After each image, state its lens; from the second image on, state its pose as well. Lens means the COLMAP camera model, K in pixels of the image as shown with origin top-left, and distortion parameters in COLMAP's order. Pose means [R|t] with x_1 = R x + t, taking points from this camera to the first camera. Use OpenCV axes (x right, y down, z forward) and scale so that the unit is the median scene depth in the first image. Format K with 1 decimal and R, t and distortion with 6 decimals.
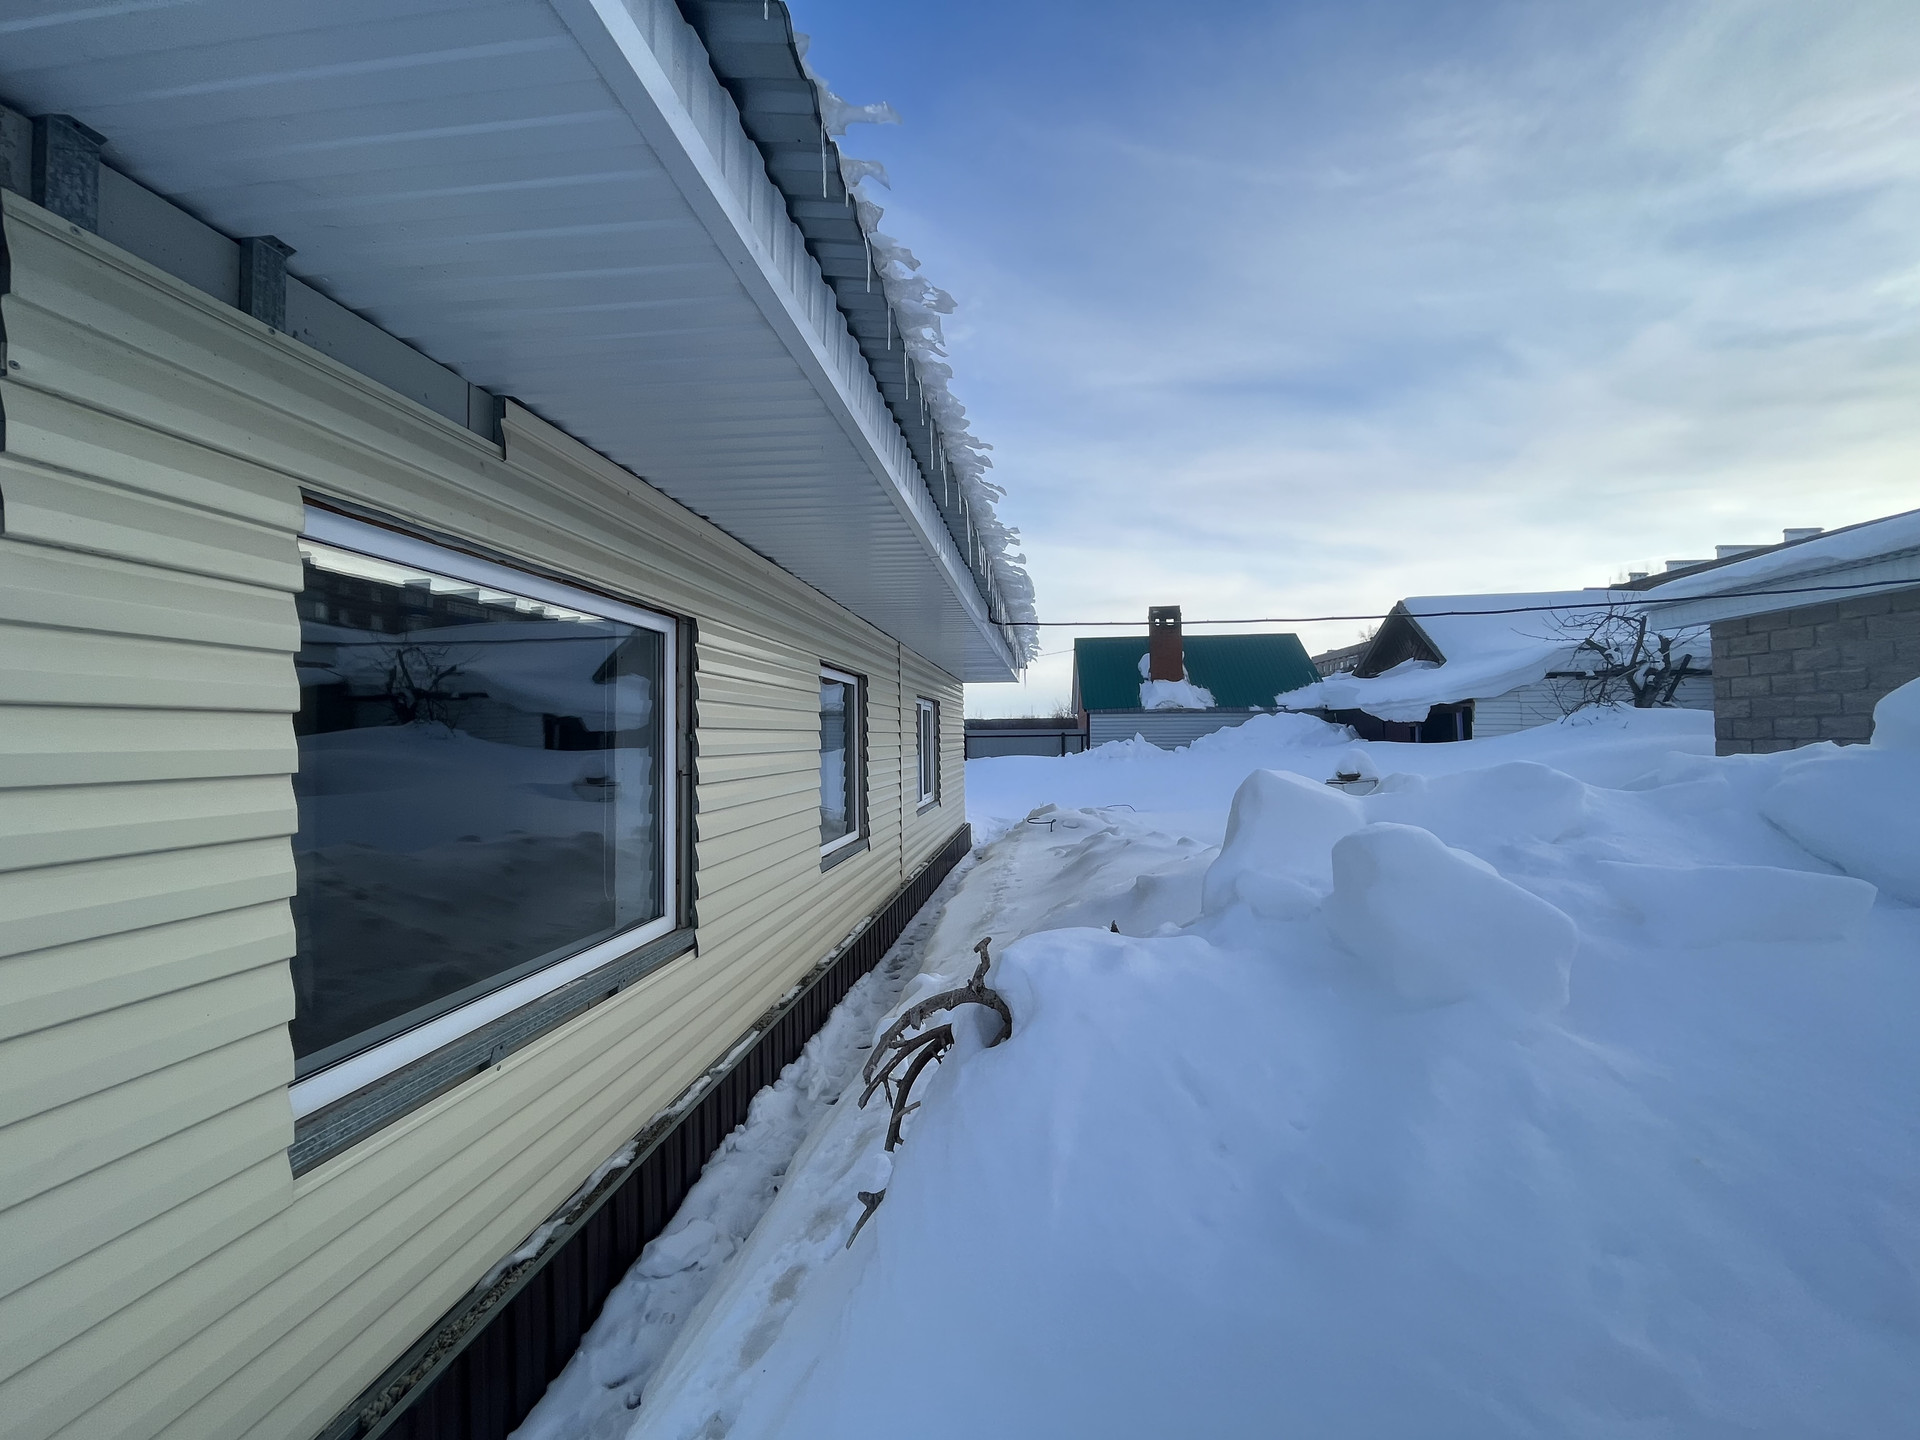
lens RADIAL K [[778.8, 0, 946.7], [0, 778.8, 707.7], [0, 0, 1]] dist [-0.002991, -0.000063]
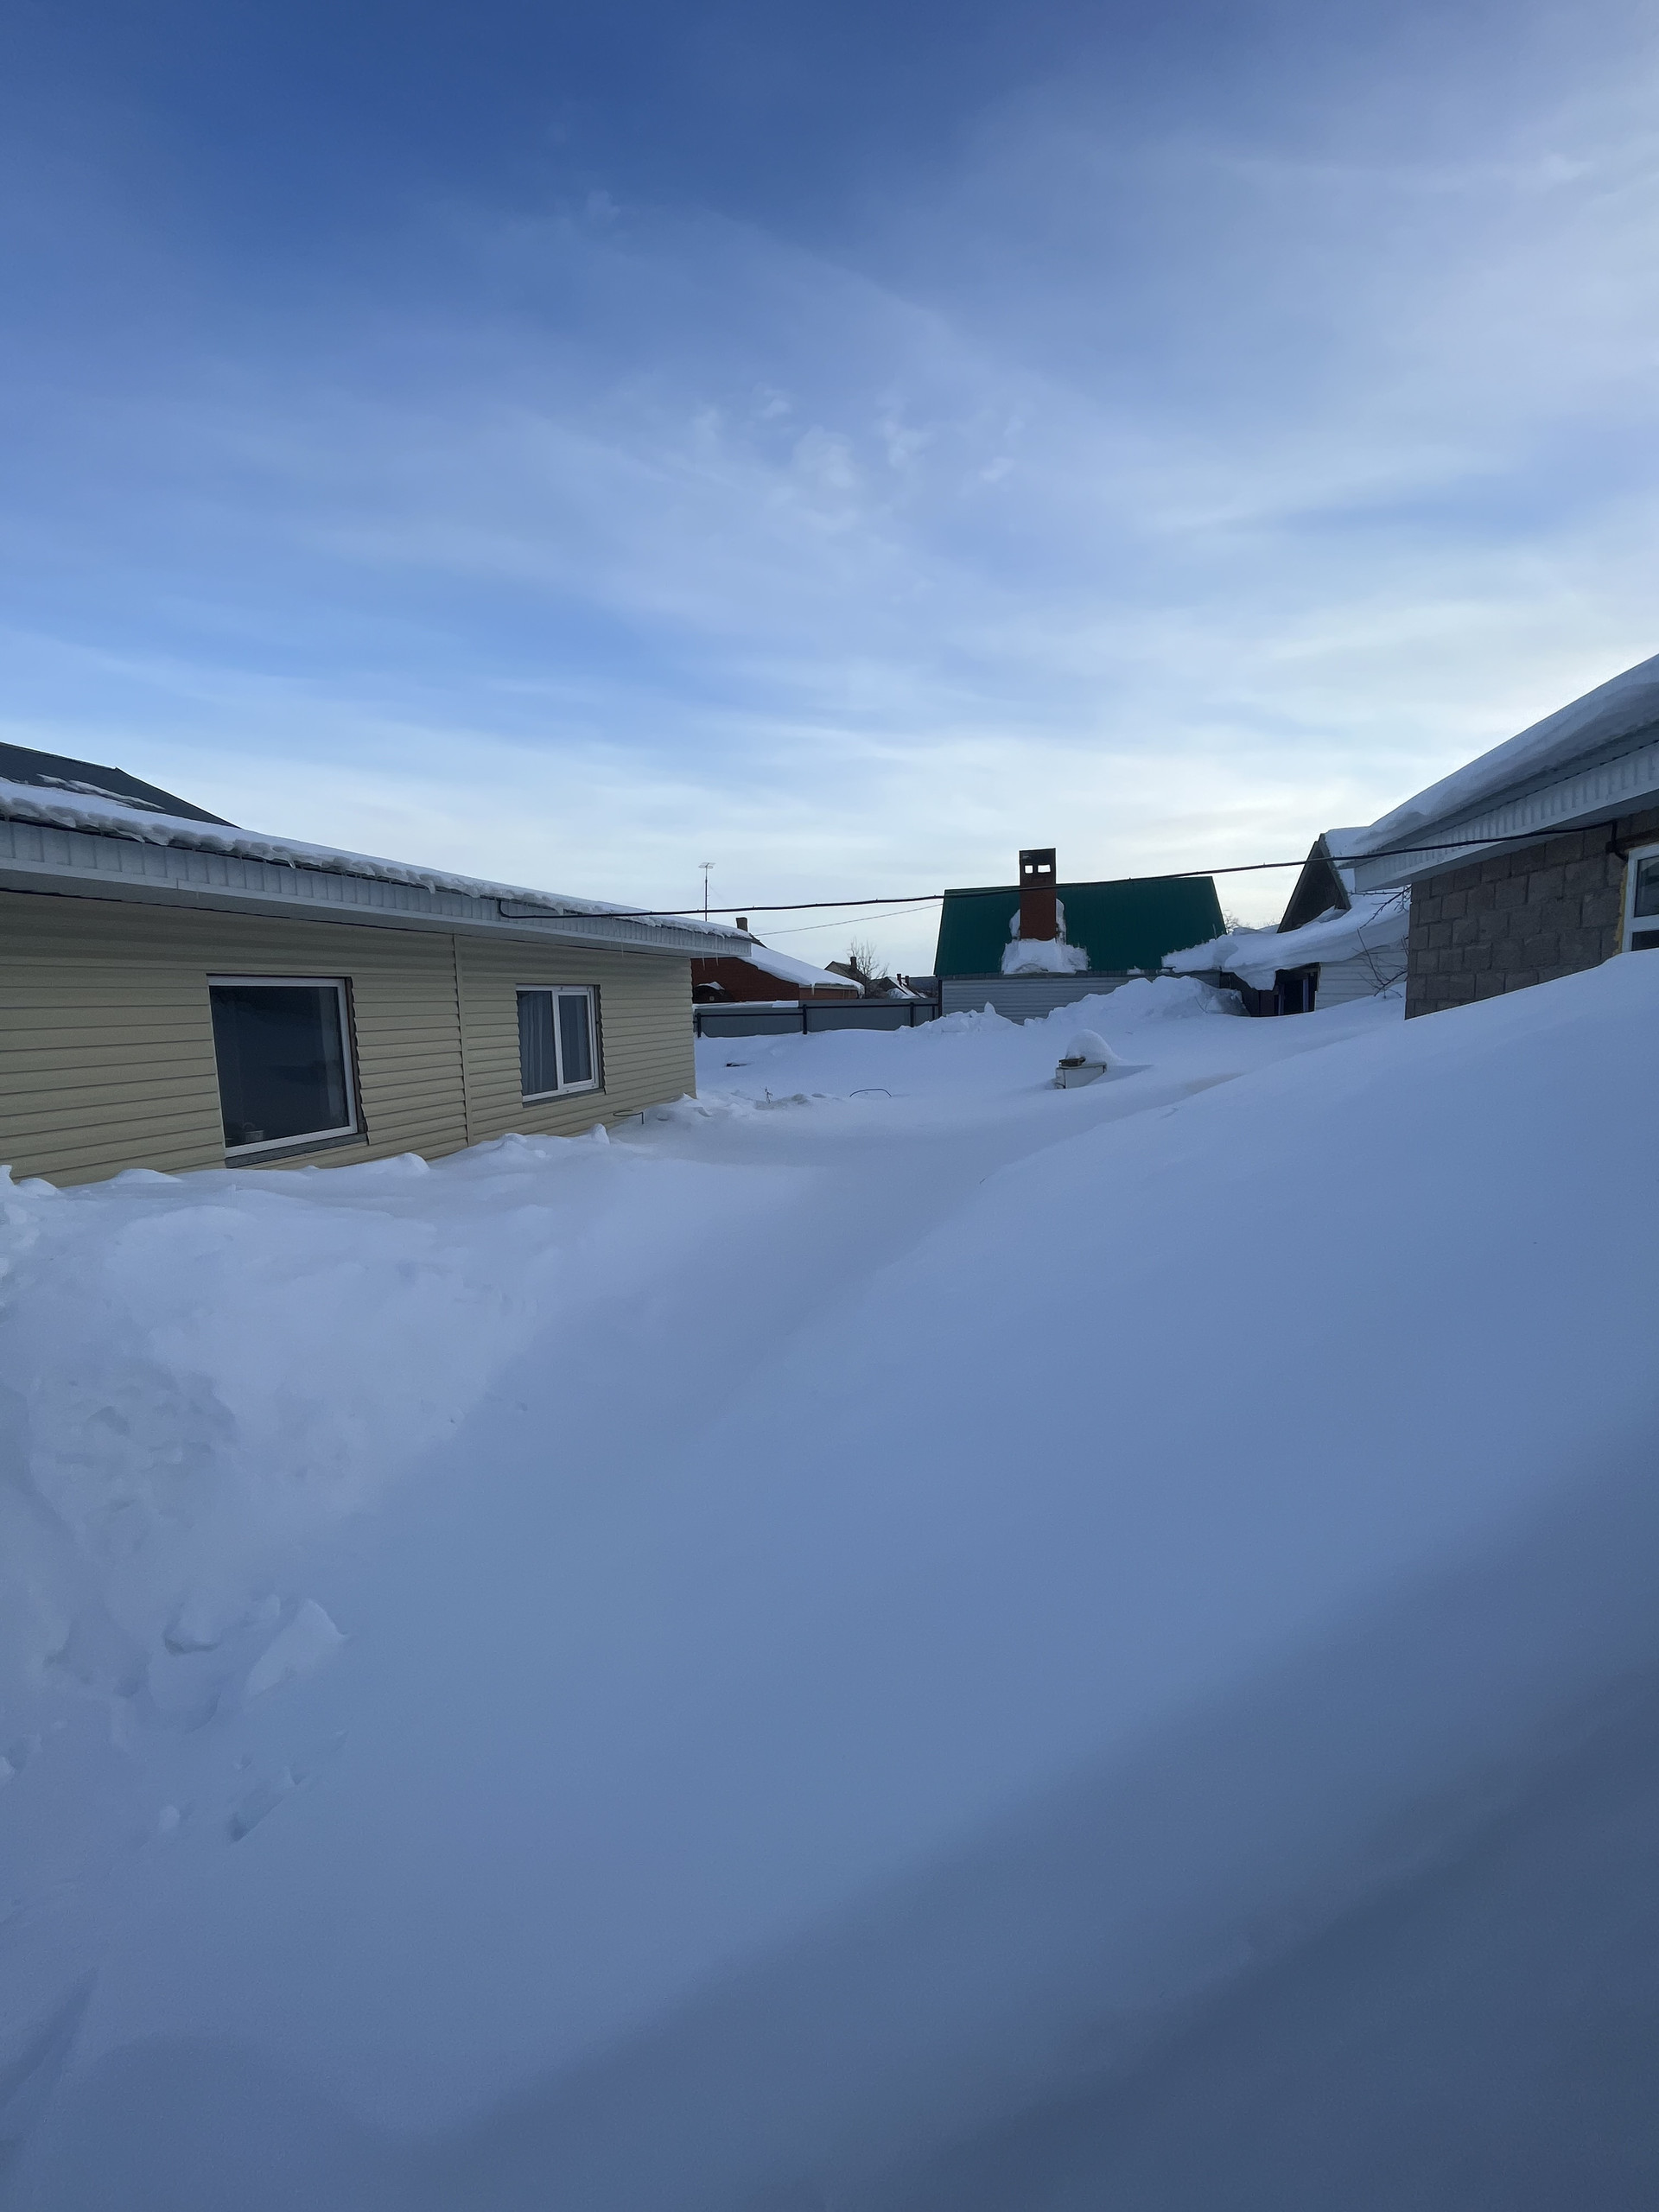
lens RADIAL K [[897.2, 0, 852.7], [0, 897.2, 1113.3], [0, 0, 1]] dist [-0.002991, -0.000063]
pose [[0.988987, 0.009116, -0.147722, 0.234837], [0.016114, 0.985535, 0.168703, -0.016313], [0.147123, -0.169226, 0.974534, -0.024865]]
